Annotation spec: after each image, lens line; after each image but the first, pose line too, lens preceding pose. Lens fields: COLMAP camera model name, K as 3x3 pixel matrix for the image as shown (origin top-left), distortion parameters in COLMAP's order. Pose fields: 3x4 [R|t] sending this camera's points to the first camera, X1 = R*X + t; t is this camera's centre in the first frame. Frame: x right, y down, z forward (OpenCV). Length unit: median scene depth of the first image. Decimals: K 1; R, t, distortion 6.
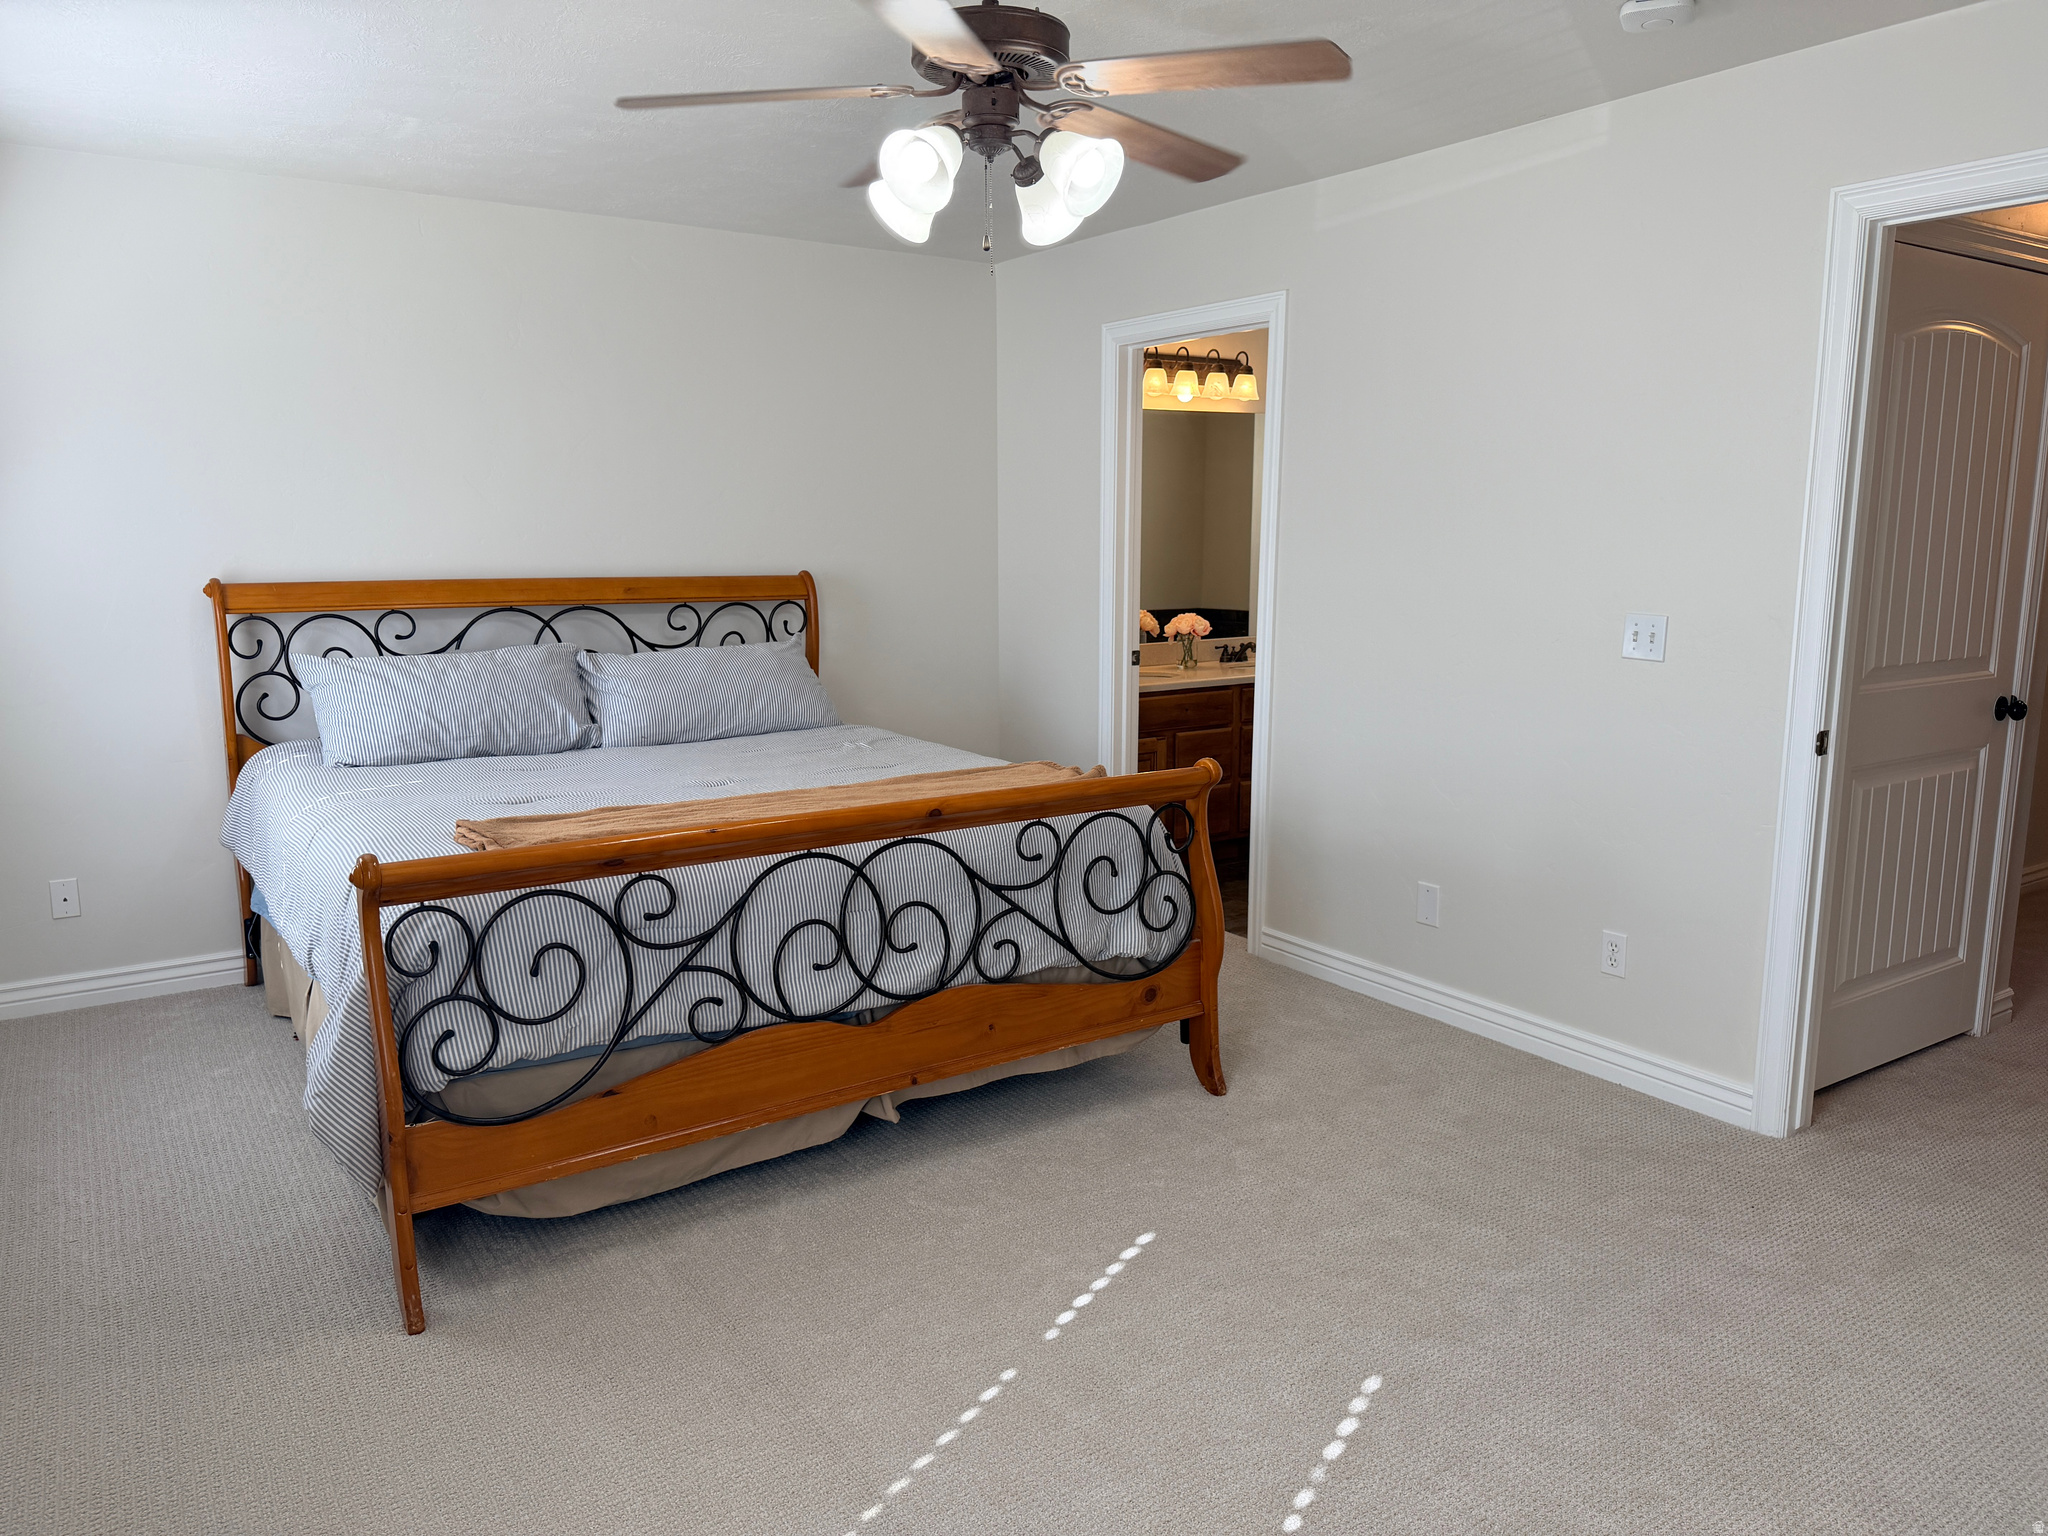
lens RADIAL K [[1426.3, 0, 1021.9], [0, 1426.3, 763.6], [0, 0, 1]] dist [0.084608, -0.002890]
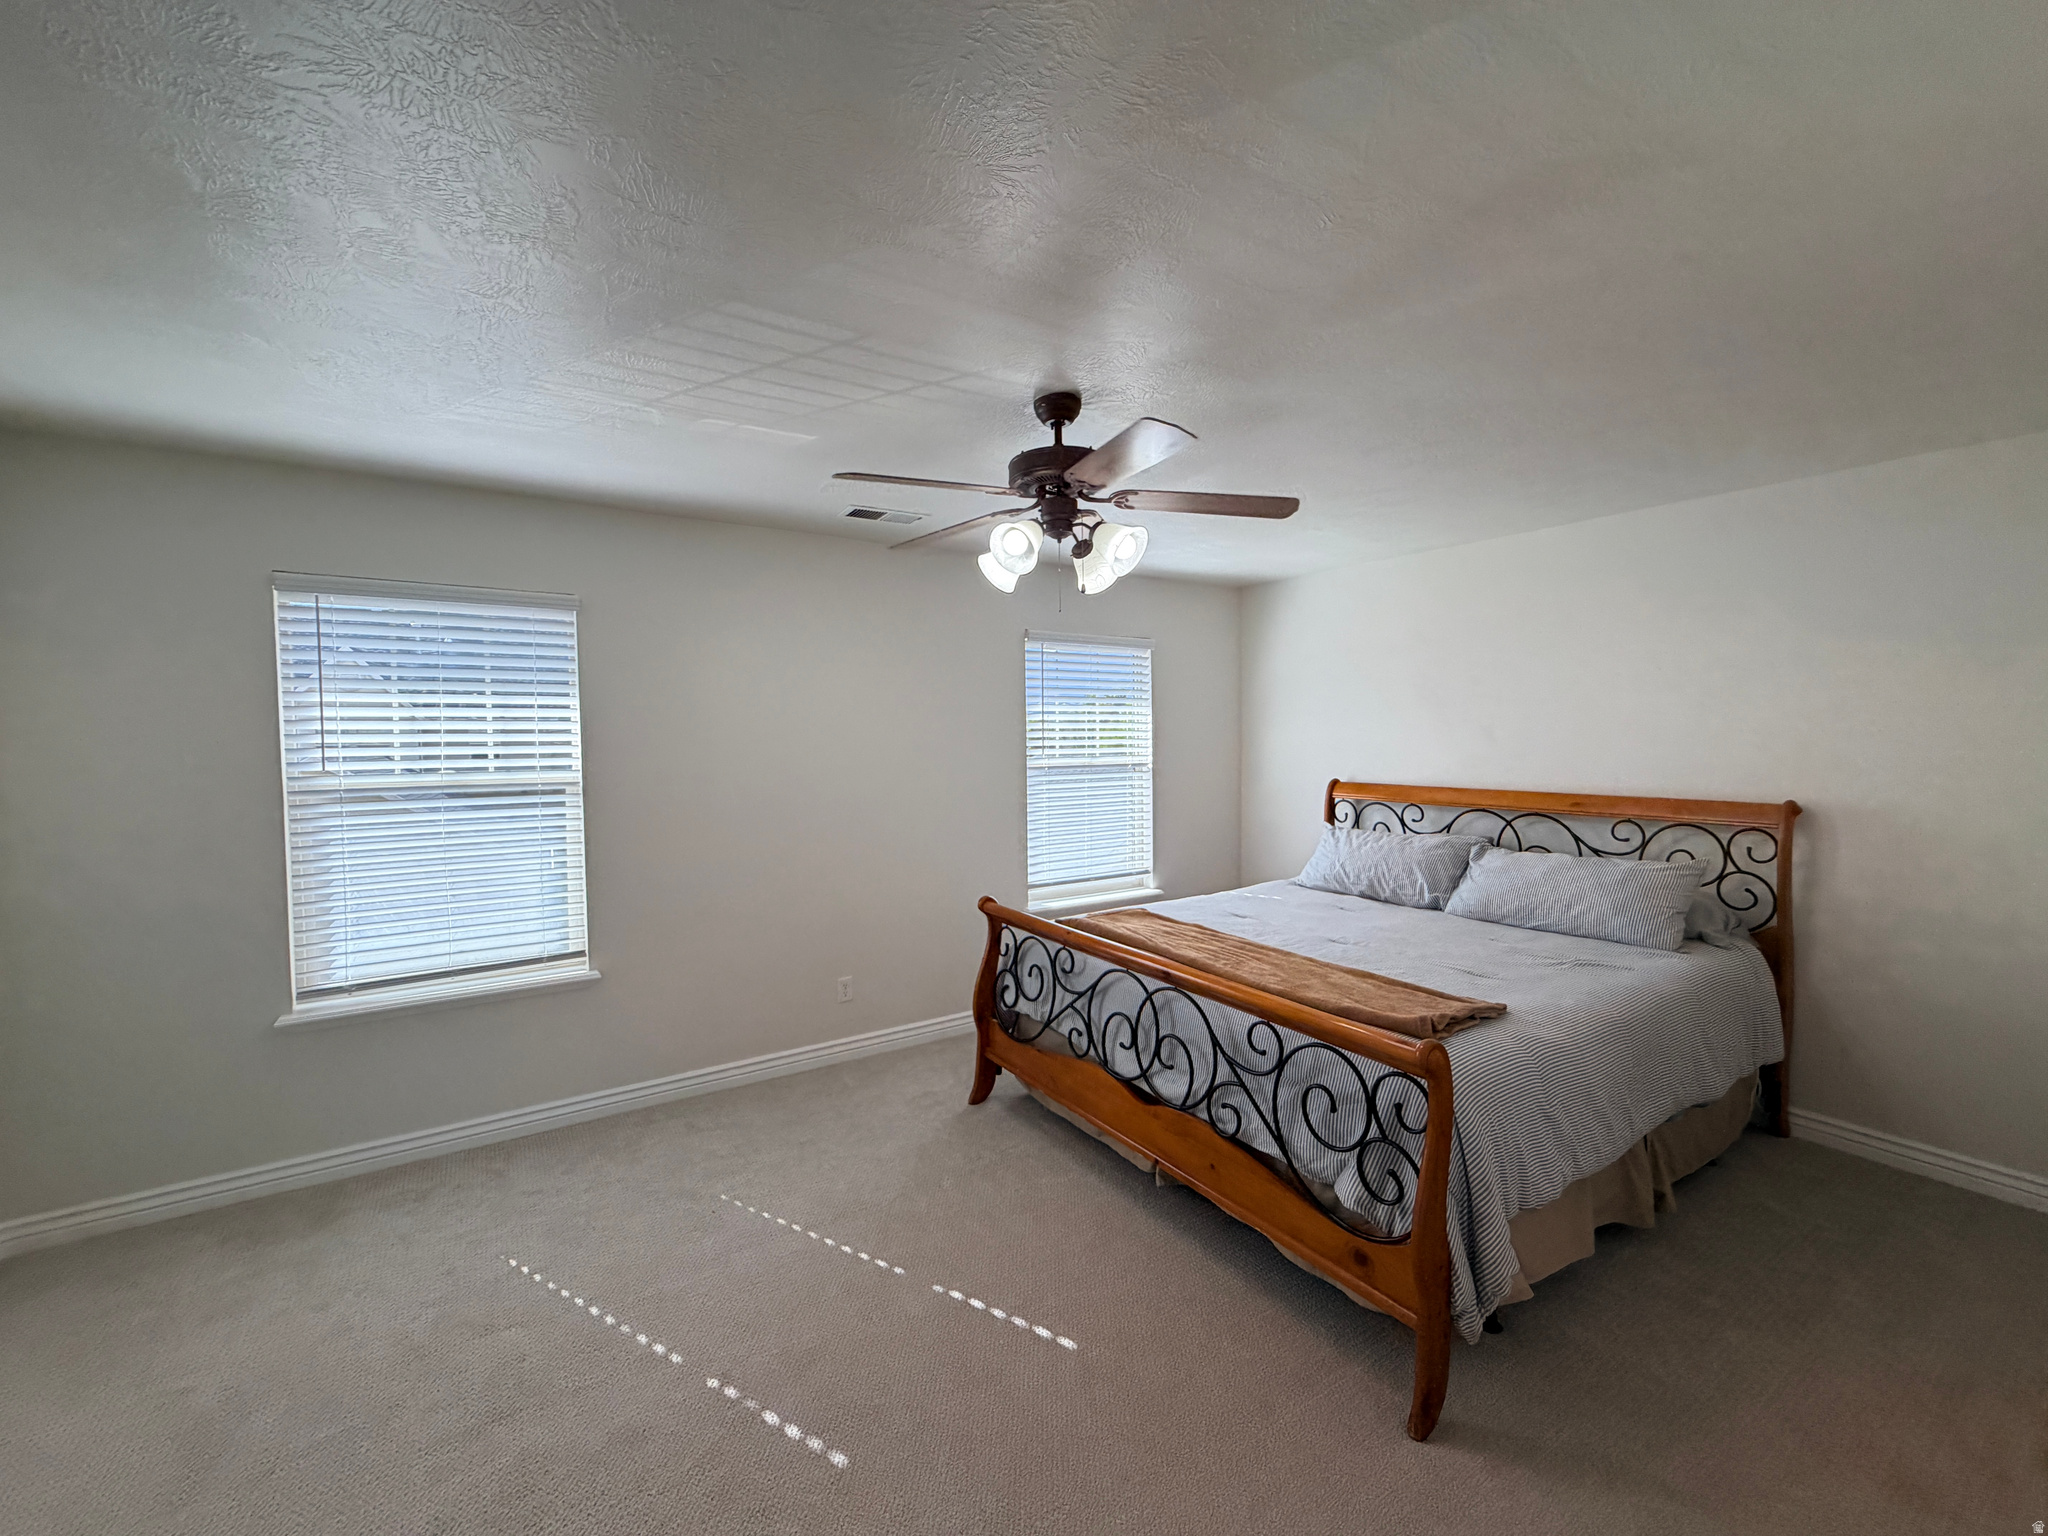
lens RADIAL K [[825.8, 0, 1020.9], [0, 825.8, 770.6], [0, 0, 1]] dist [0.002921, -0.000612]
pose [[-0.026677, 0.044850, -0.998637, 0.688124], [-0.153718, 0.986927, 0.048430, -0.165518], [0.987755, 0.154801, -0.019434, 0.799378]]
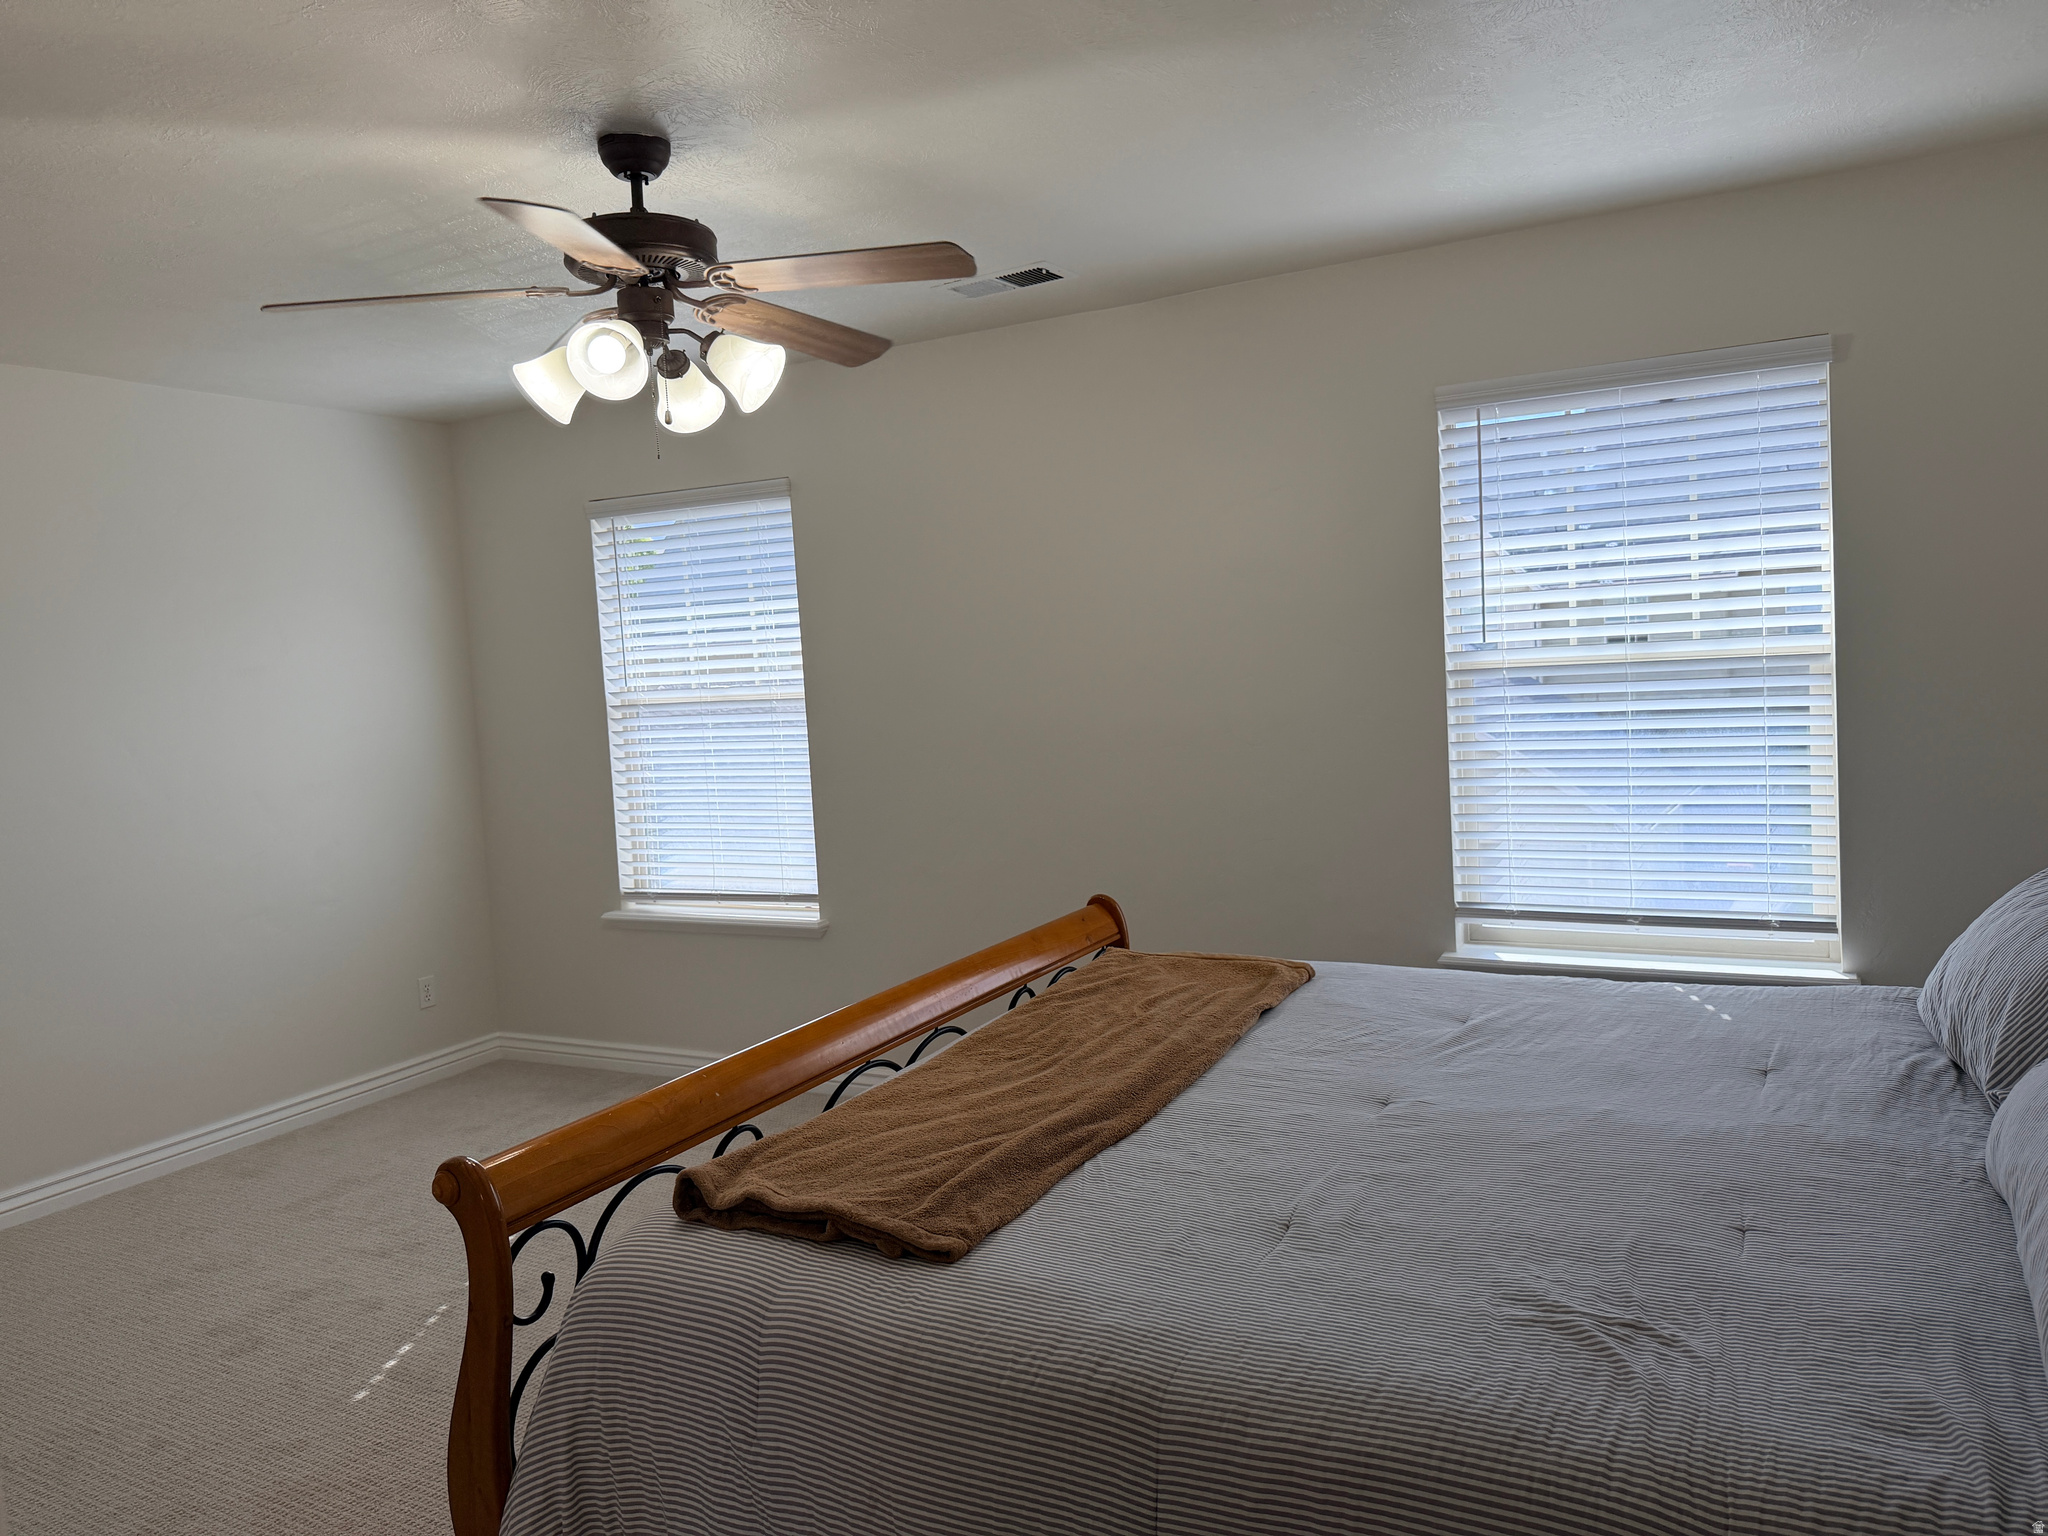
lens RADIAL K [[1339.1, 0, 1028.2], [0, 1339.1, 753.7], [0, 0, 1]] dist [0.028032, -0.000142]
pose [[-0.877220, 0.100601, -0.469430, 0.160624], [-0.012037, 0.972882, 0.230987, -0.287092], [0.479937, 0.208277, -0.852221, 1.549828]]
